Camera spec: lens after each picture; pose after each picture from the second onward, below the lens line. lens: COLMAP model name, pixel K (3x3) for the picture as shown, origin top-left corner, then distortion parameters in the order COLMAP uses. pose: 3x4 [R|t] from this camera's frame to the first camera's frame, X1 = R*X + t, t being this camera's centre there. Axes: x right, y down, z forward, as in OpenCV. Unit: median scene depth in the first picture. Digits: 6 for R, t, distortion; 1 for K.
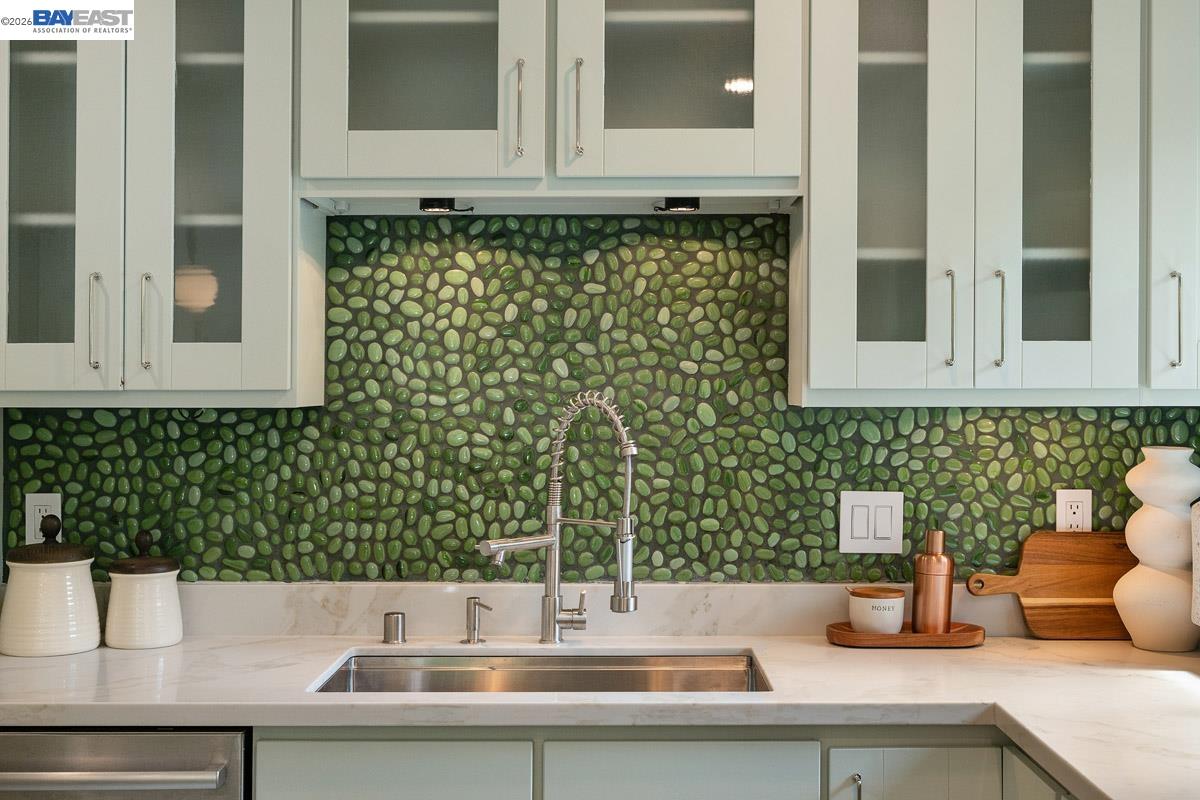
lens RADIAL K [[1498.8, 0, 604.8], [0, 1498.8, 411.8], [0, 0, 1]] dist [-0.000973, 0.000000]
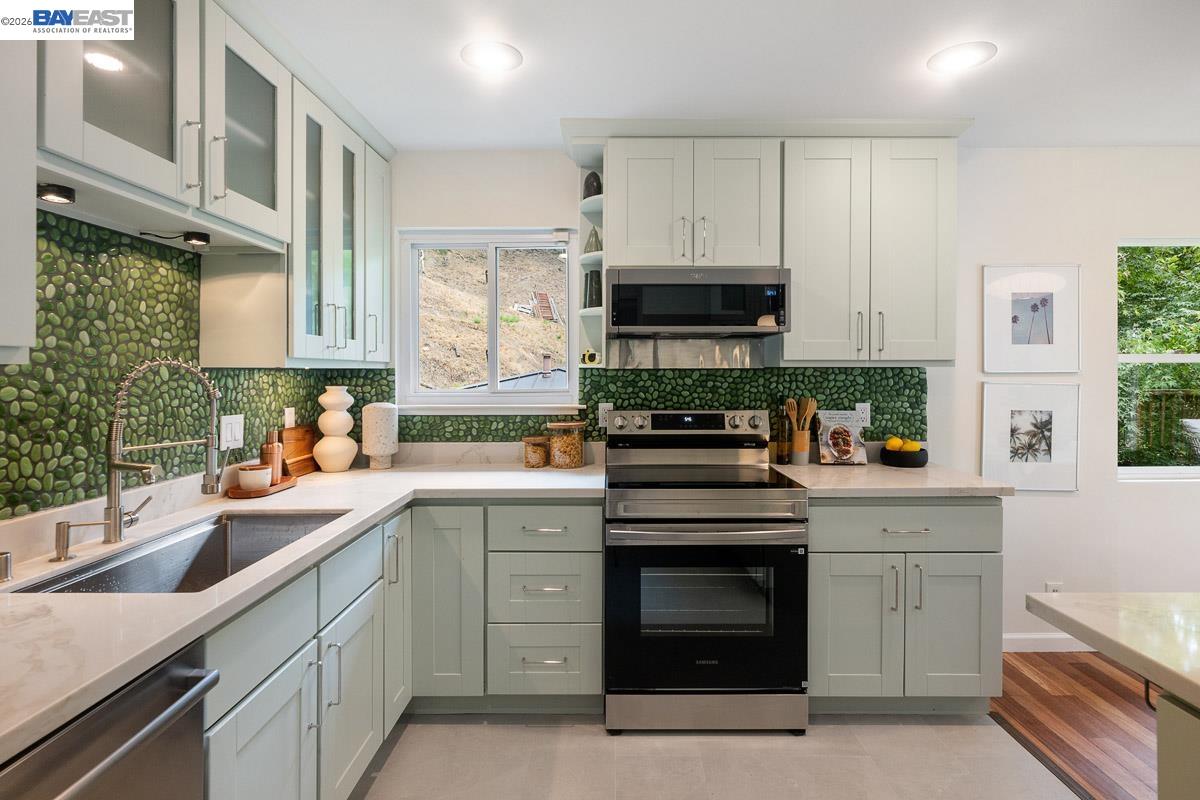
lens RADIAL K [[624.6, 0, 593.9], [0, 624.6, 371.5], [0, 0, 1]] dist [0.004712, 0.000286]
pose [[0.010865, 0.001932, 0.999939, -0.579475], [0.018791, 0.999821, -0.002136, 0.009905], [-0.999764, 0.018813, 0.010827, 0.549542]]
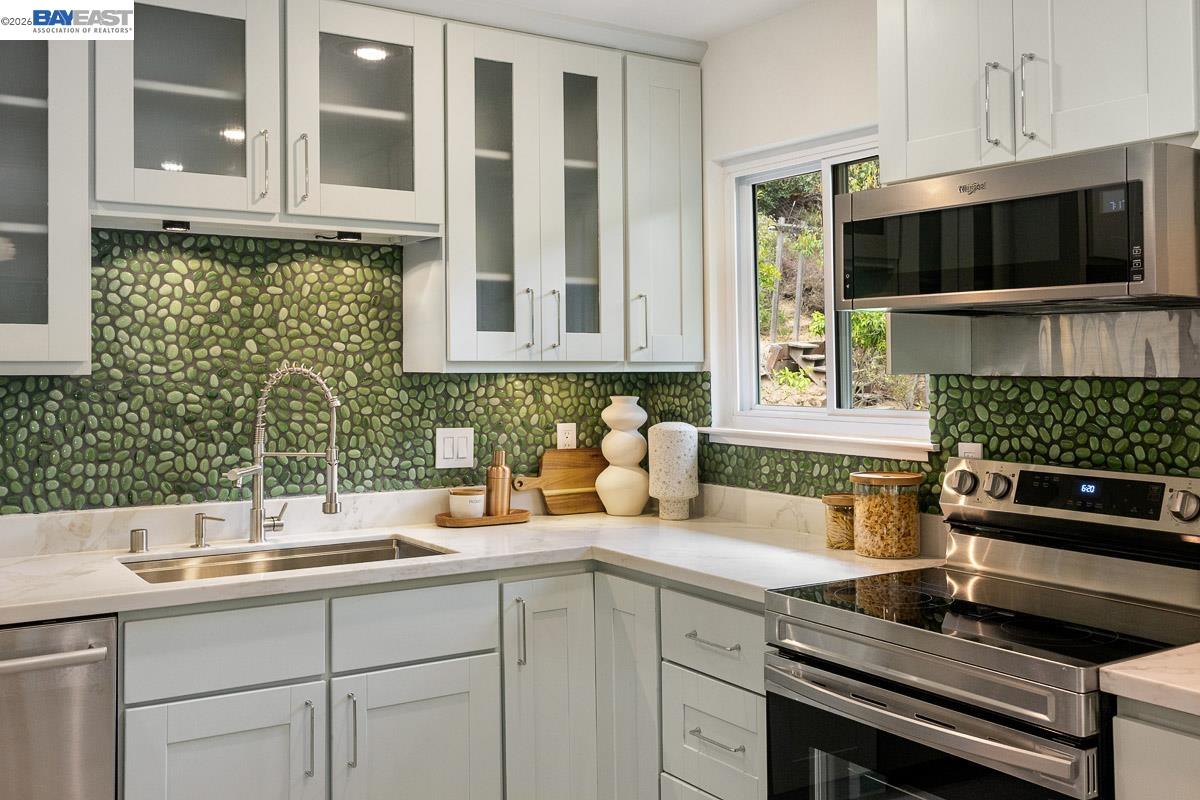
lens RADIAL K [[1147.4, 0, 596.4], [0, 1147.4, 359.8], [0, 0, 1]] dist [0.004990, 0.000000]
pose [[0.836969, 0.002776, 0.547244, -0.347517], [0.007993, 0.999818, -0.017296, 0.004623], [-0.547192, 0.018851, 0.836795, -0.073049]]
